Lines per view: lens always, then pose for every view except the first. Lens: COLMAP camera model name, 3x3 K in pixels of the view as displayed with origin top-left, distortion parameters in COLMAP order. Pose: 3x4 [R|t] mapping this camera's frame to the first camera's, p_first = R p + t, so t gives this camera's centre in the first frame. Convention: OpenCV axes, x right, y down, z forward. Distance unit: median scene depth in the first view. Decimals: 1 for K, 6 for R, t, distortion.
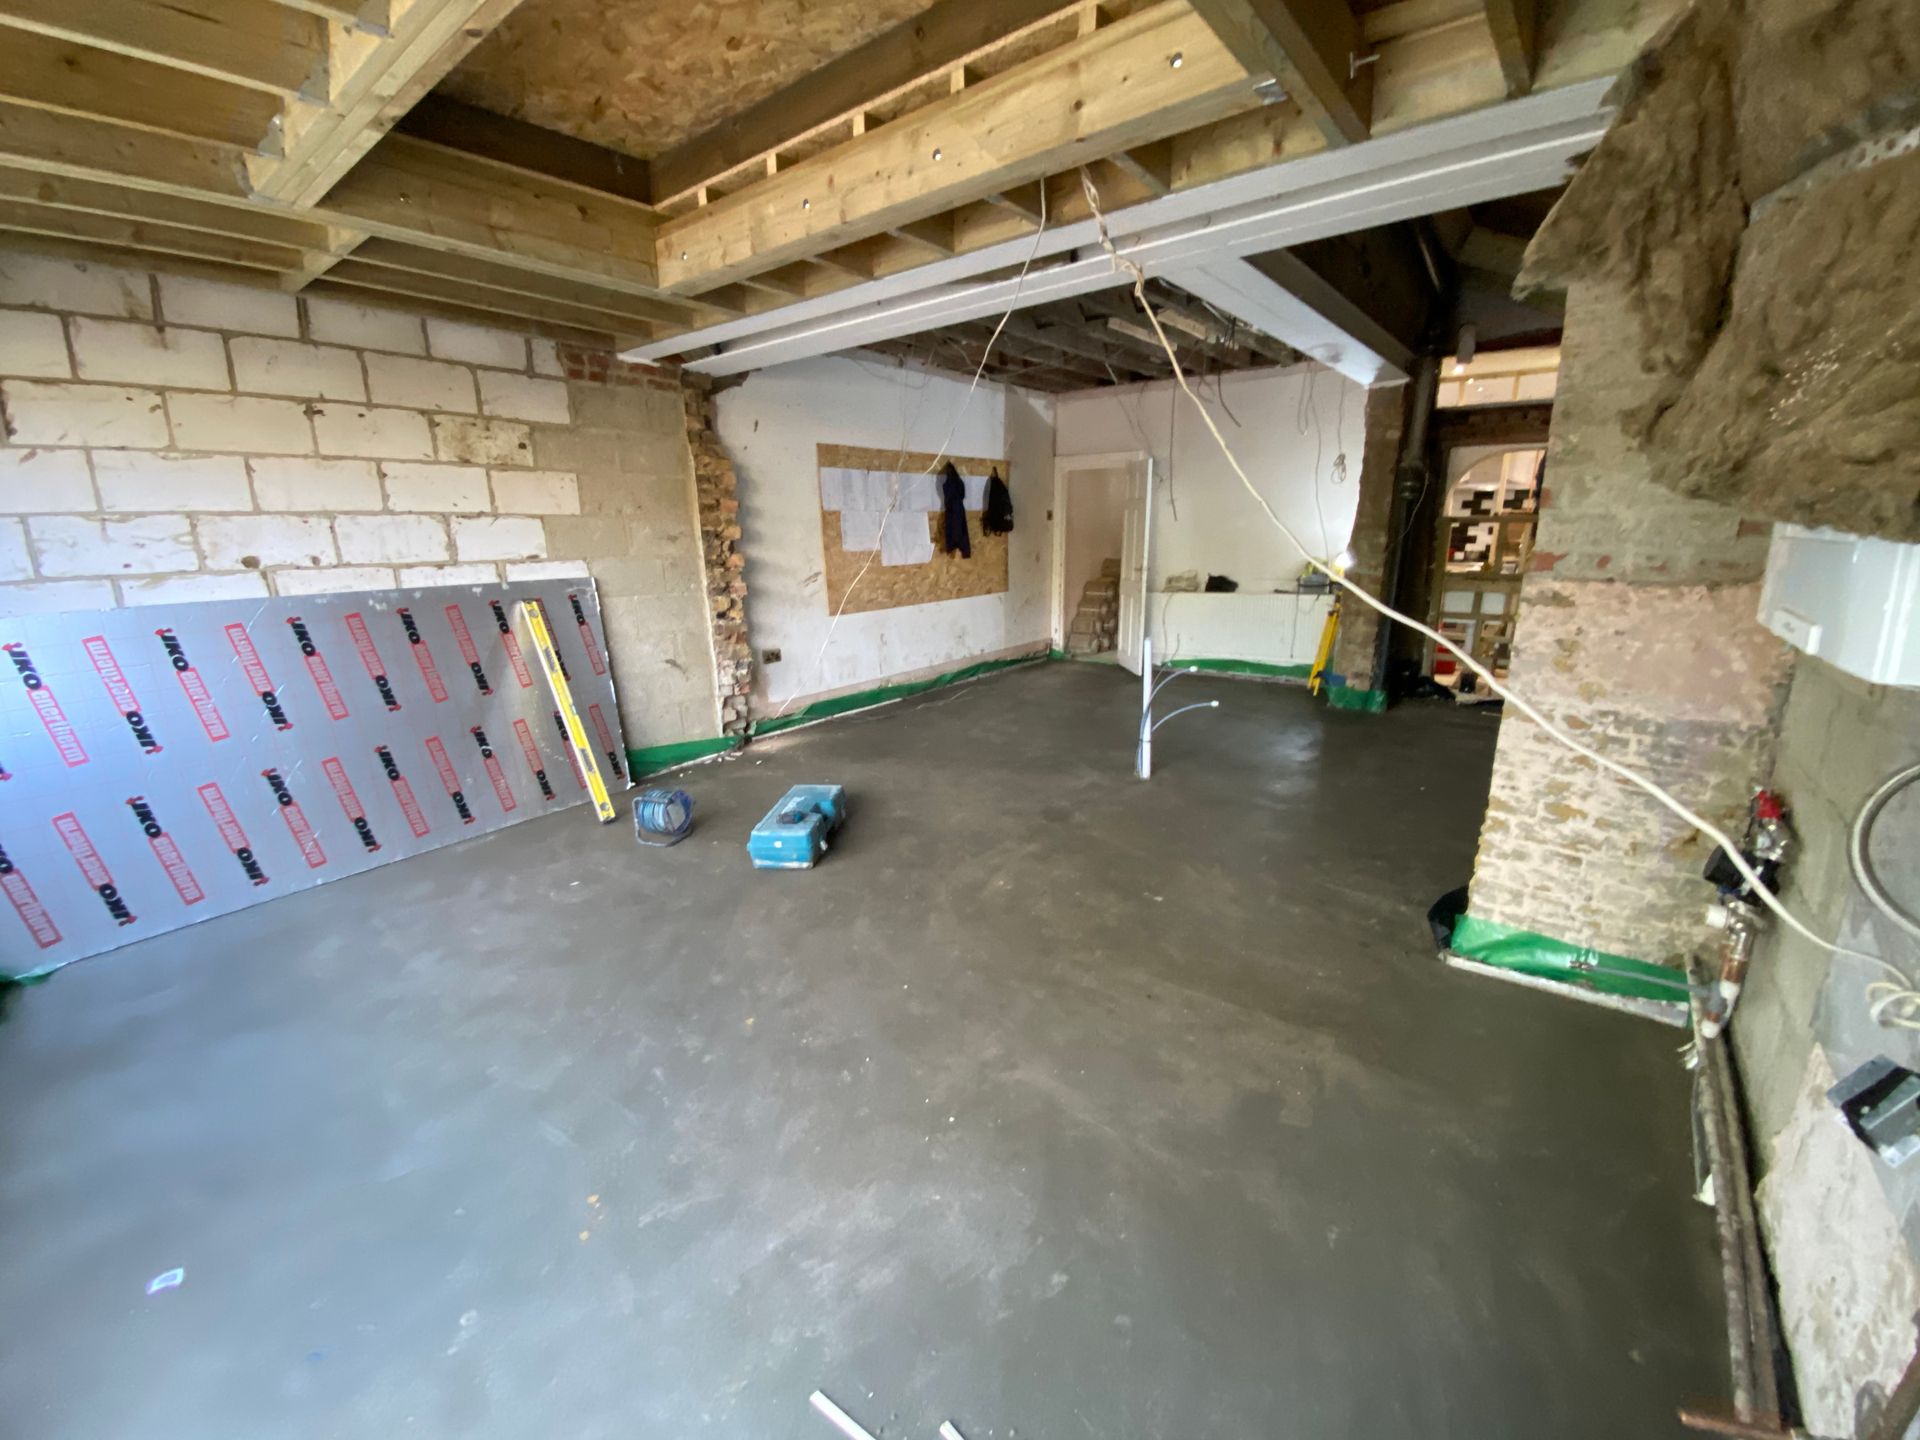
lens RADIAL K [[780.3, 0, 952.0], [0, 780.3, 725.5], [0, 0, 1]] dist [0.011320, -0.015990]
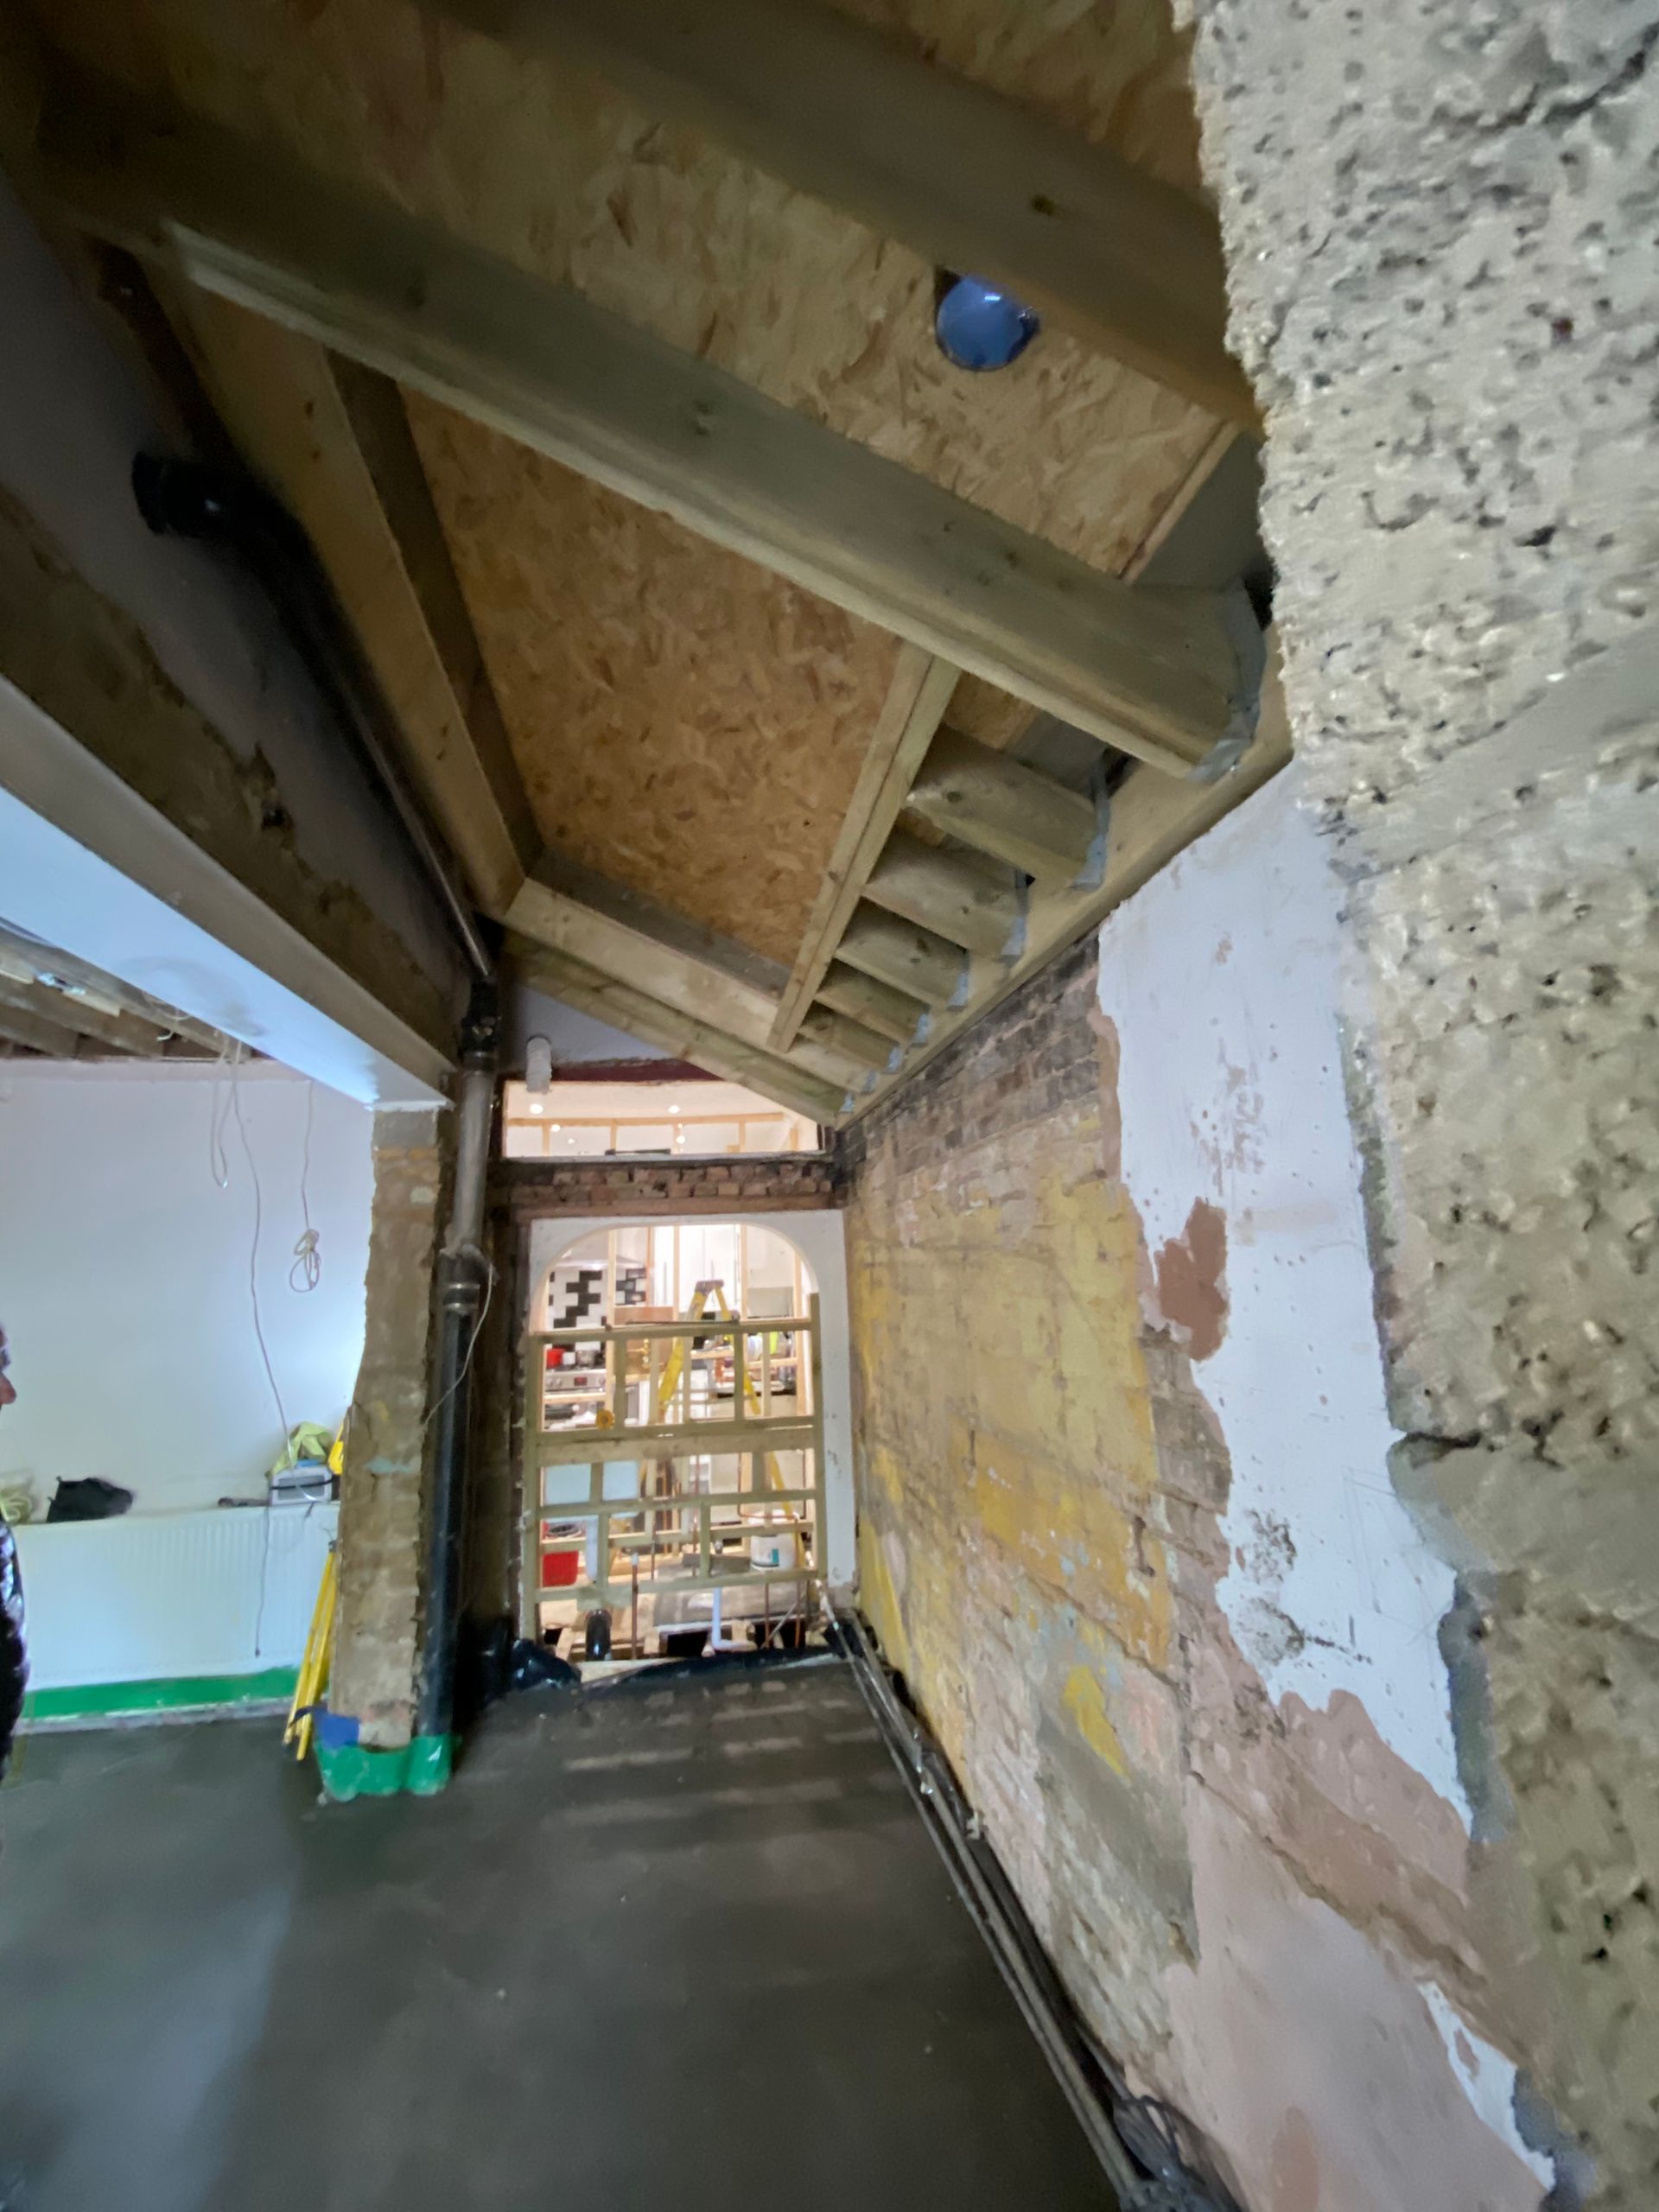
lens RADIAL K [[899.0, 0, 841.8], [0, 899.0, 1090.8], [0, 0, 1]] dist [0.011320, -0.015990]
pose [[0.666173, 0.129388, 0.734487, 0.286499], [0.210429, 0.912211, -0.351553, -0.157739], [-0.715495, 0.388753, 0.580464, 0.401409]]
